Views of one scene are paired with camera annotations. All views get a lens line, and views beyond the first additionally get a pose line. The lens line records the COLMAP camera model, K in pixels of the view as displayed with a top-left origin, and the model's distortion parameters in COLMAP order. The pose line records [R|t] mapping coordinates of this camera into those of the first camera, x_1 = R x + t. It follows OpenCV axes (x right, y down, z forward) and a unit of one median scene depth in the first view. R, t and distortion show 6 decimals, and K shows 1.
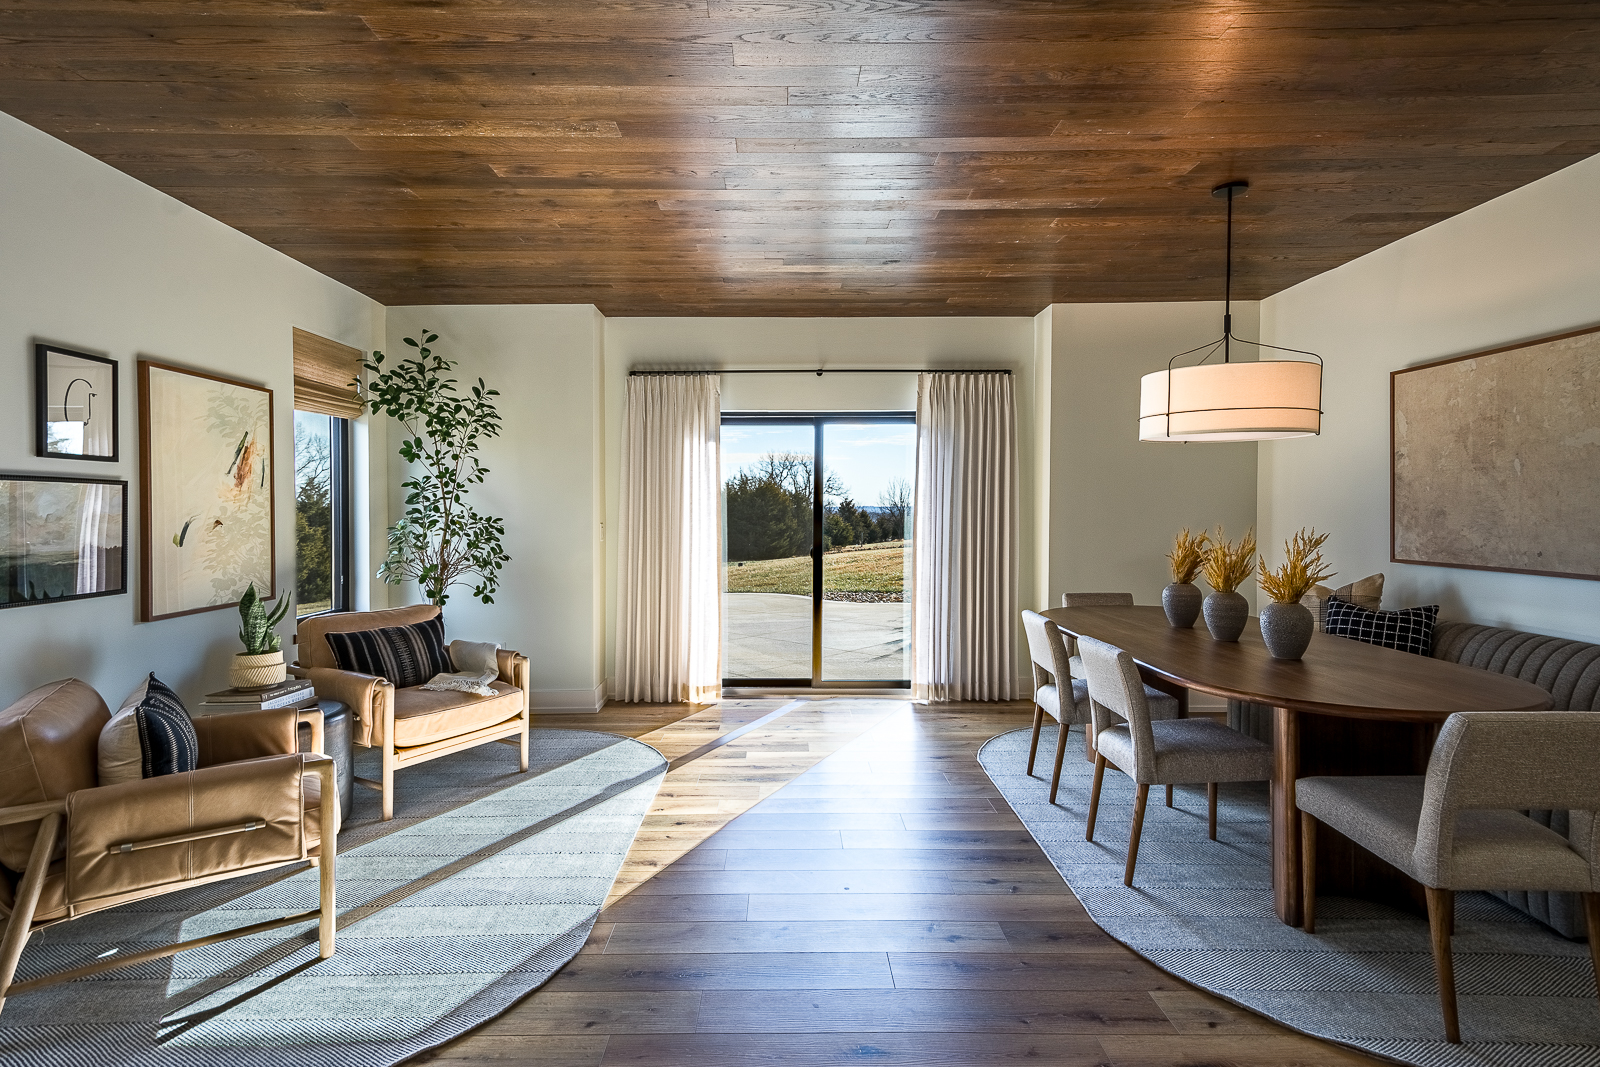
lens RADIAL K [[876.0, 0, 770.3], [0, 876.0, 527.9], [0, 0, 1]] dist [0.002244, 0.000639]
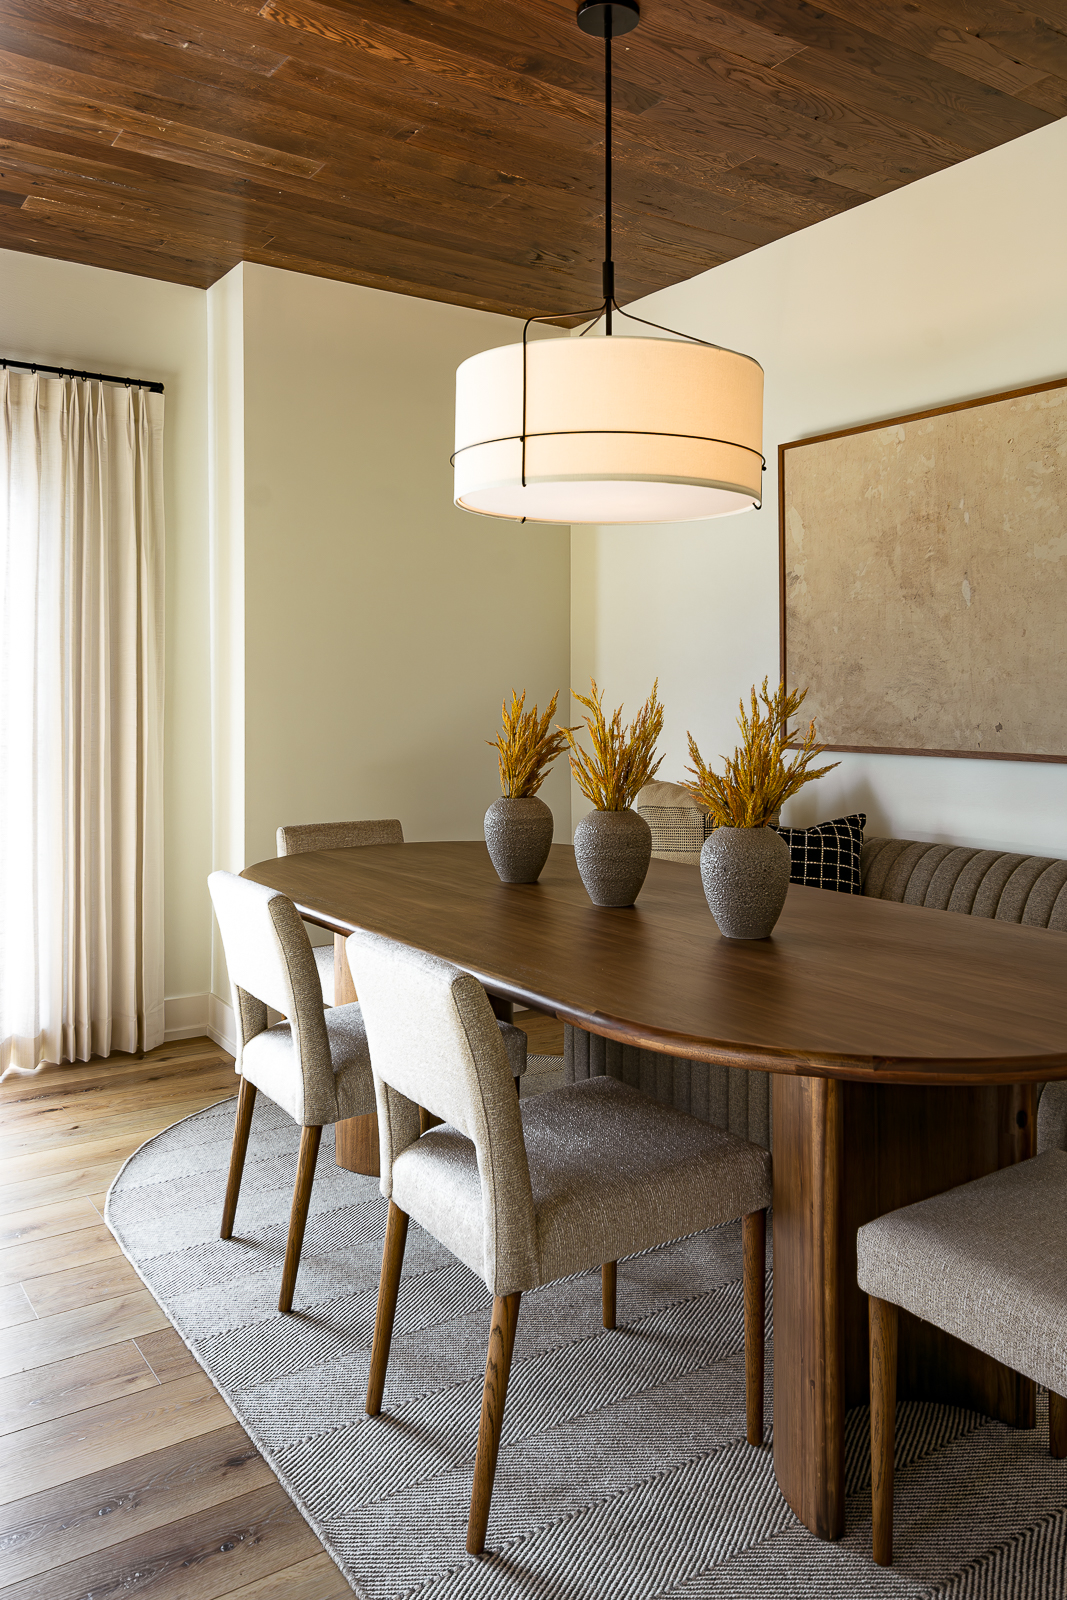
lens RADIAL K [[1193.6, 0, 533.3], [0, 1193.6, 719.9], [0, 0, 1]] dist [0.025070, 0.000051]
pose [[0.831248, -0.009212, 0.555826, 0.093850], [0.014696, 0.999877, -0.005407, 0.022966], [-0.555708, 0.012663, 0.831281, 0.431172]]
